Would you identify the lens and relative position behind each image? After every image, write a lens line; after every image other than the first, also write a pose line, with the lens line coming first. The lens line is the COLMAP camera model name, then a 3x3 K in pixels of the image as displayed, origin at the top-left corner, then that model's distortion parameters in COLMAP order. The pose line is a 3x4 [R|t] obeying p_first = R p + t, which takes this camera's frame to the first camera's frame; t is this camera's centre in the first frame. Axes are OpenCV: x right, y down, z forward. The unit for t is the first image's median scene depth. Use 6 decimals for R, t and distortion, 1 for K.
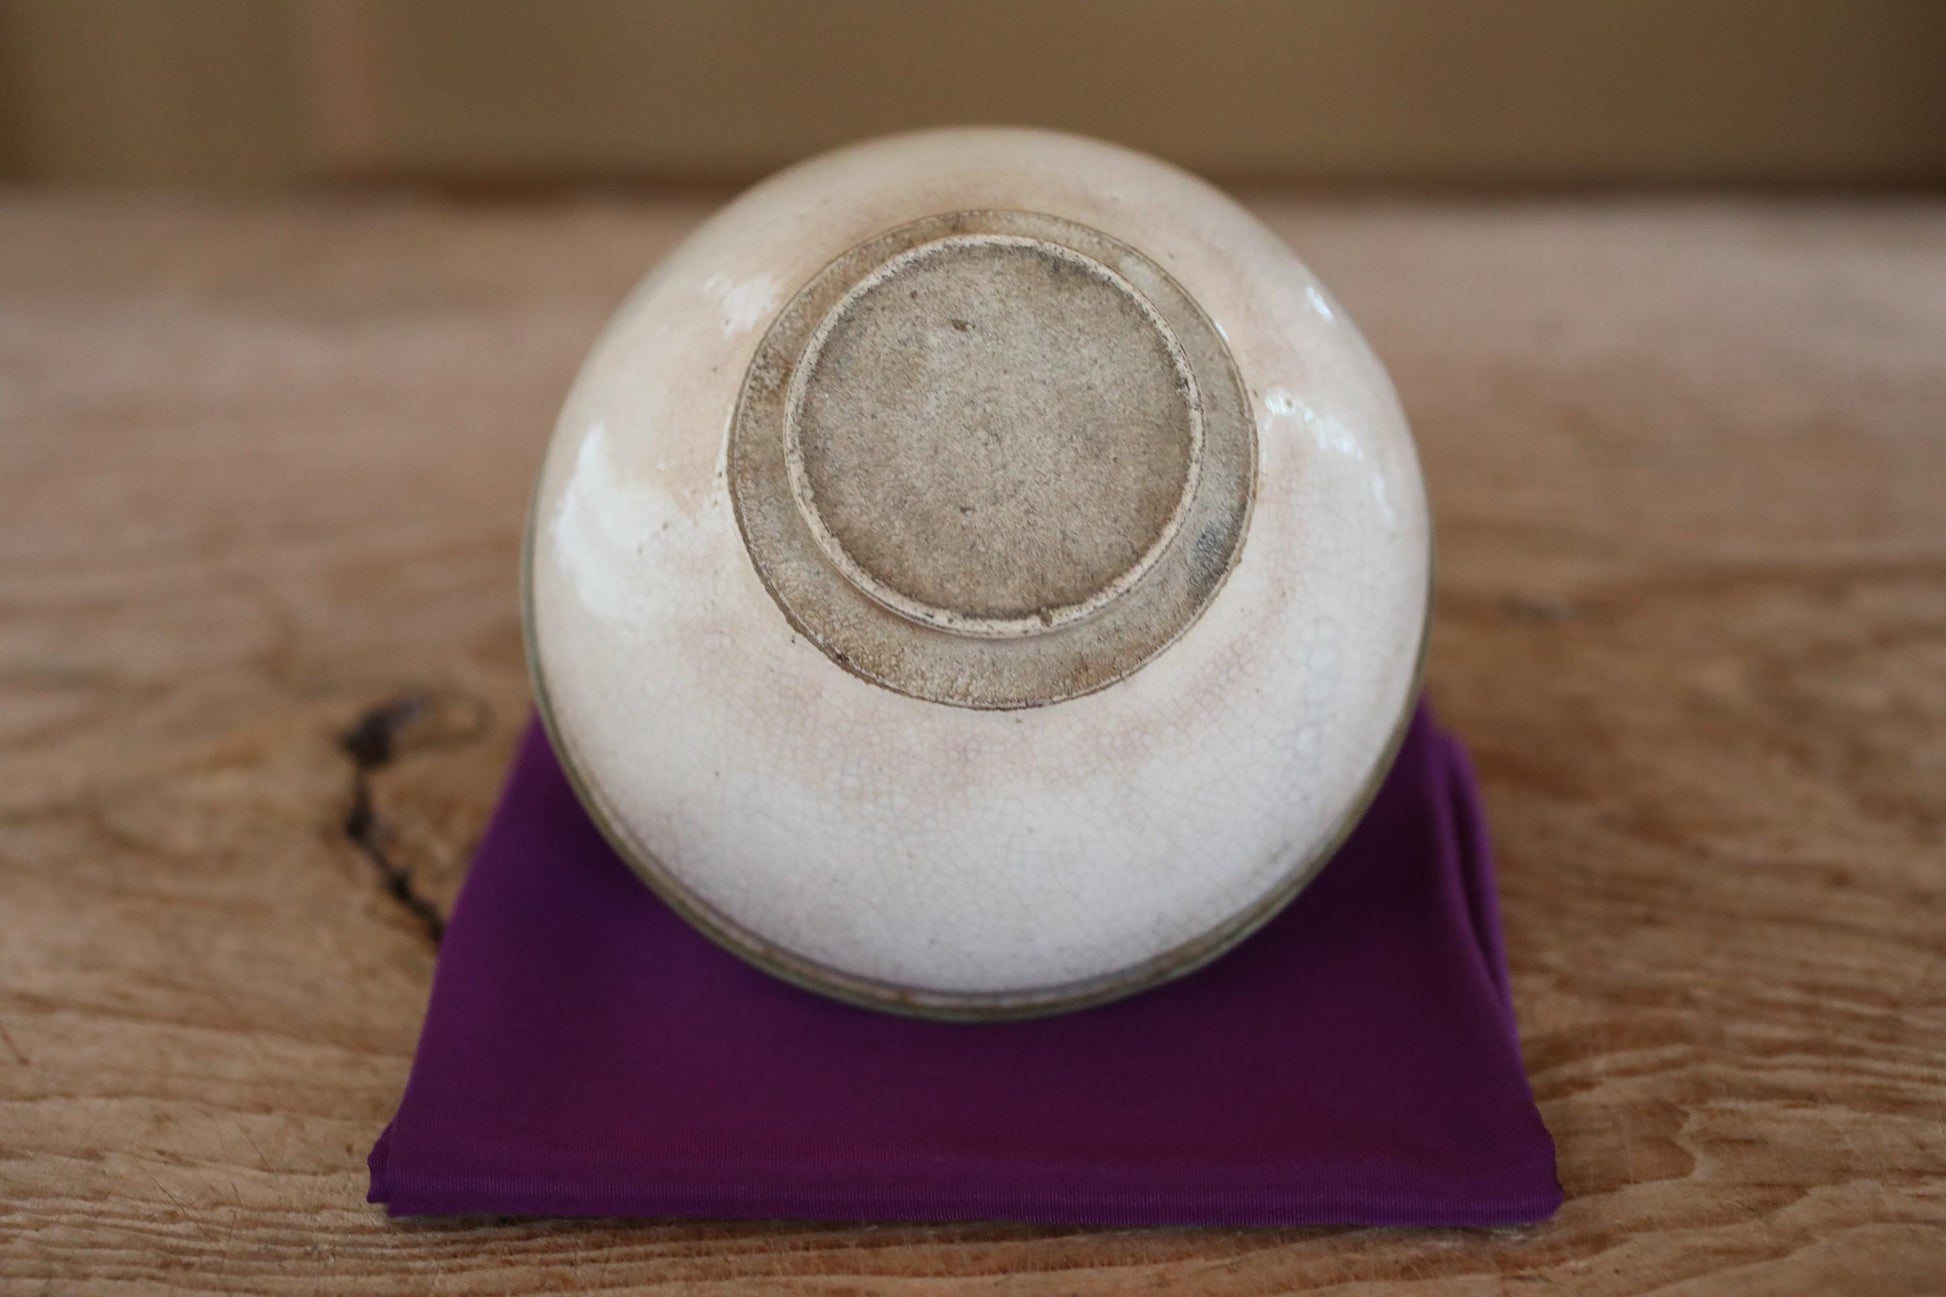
lens RADIAL K [[3433.2, 0, 979.5], [0, 3433.2, 592.6], [0, 0, 1]] dist [0.043994, 0.242139]
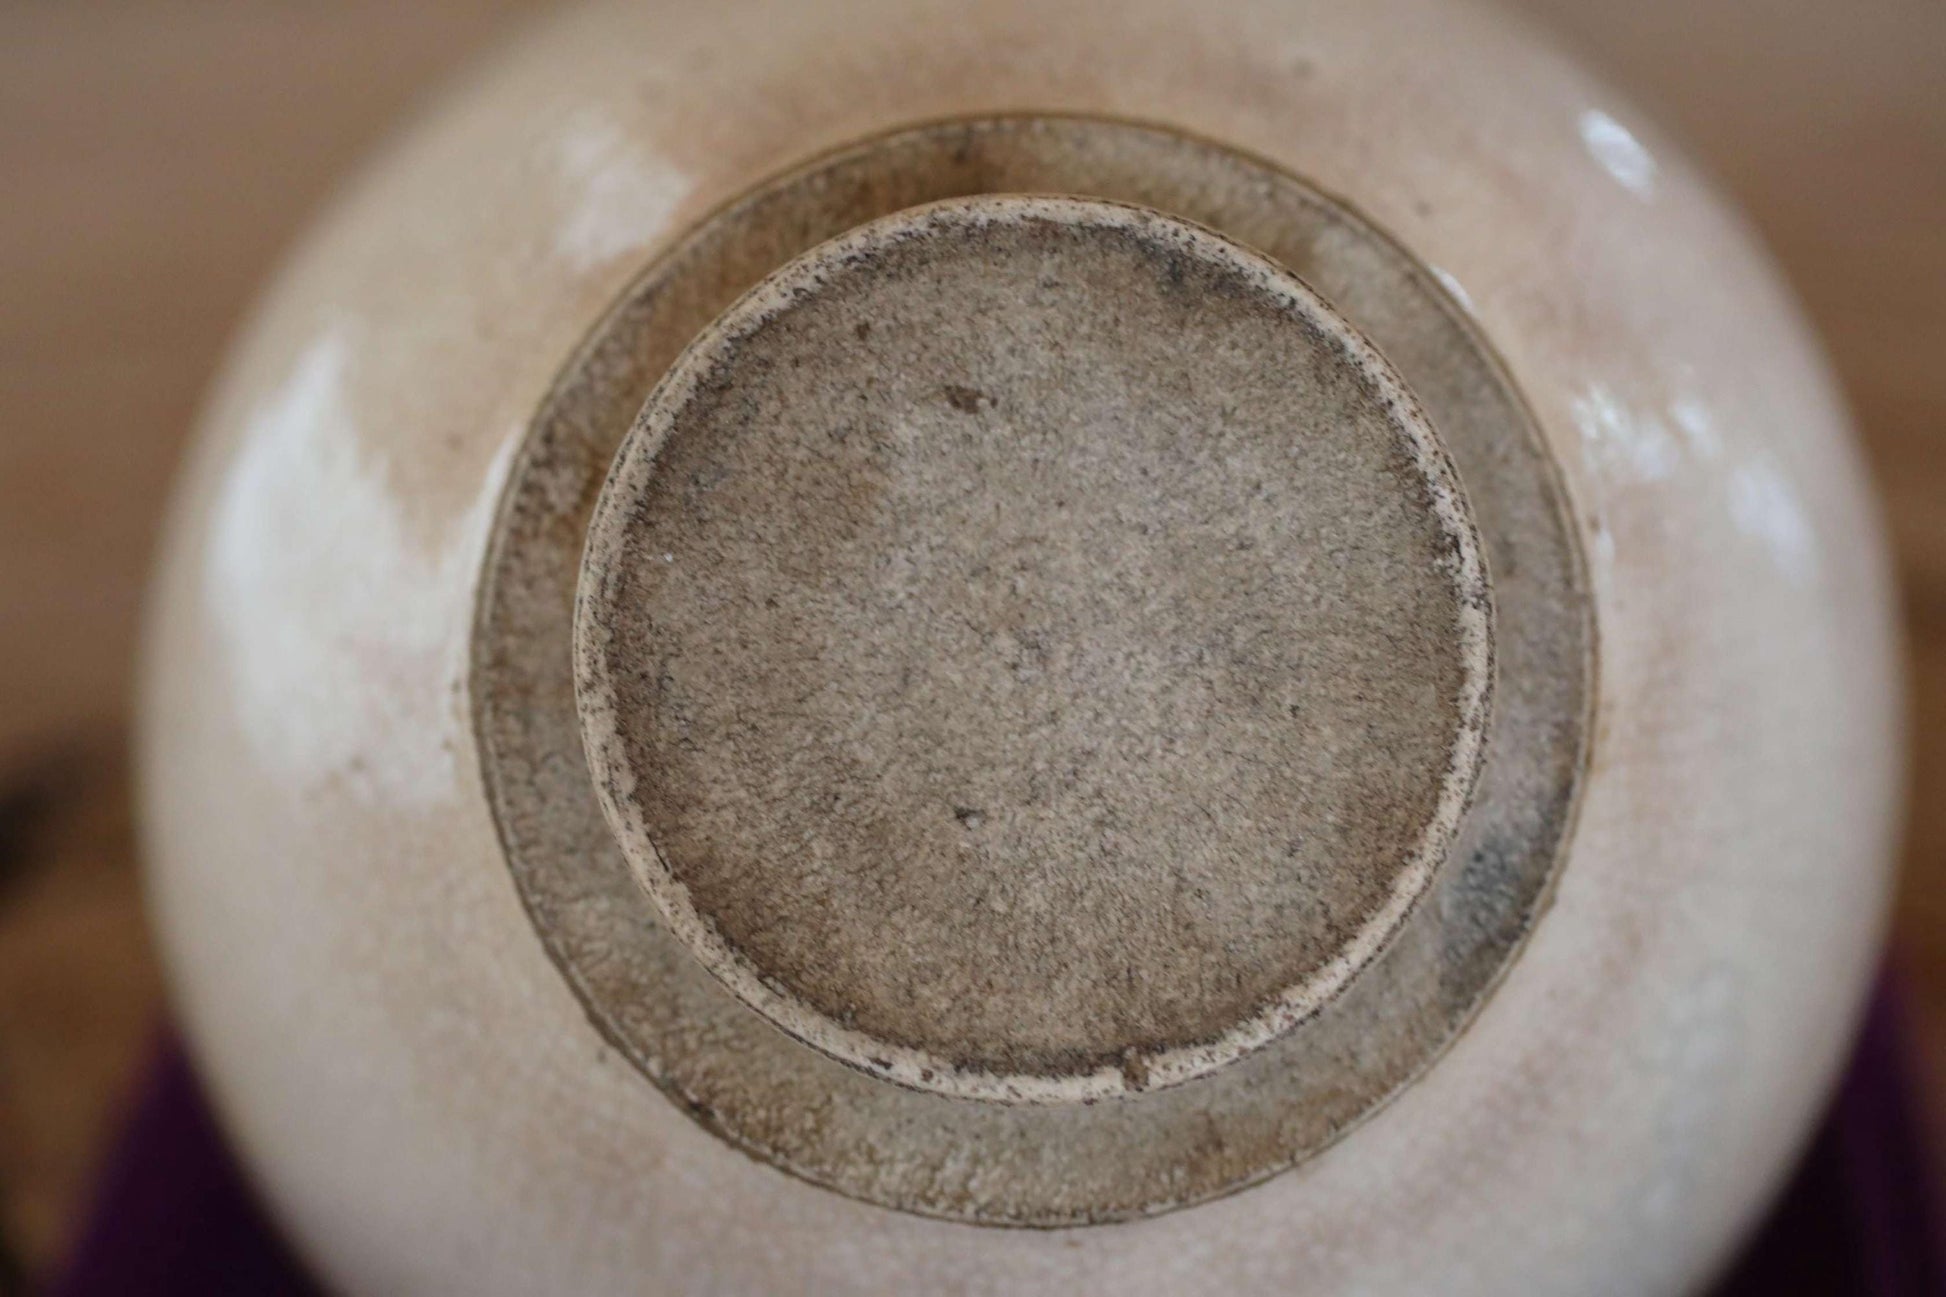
lens RADIAL K [[3433.2, 0, 979.5], [0, 3433.2, 592.6], [0, 0, 1]] dist [0.043994, 0.242139]
pose [[0.999324, 0.020483, -0.030521, 0.011046], [-0.014831, 0.984444, 0.175070, -0.133200], [0.033632, -0.174499, 0.984083, 0.546190]]
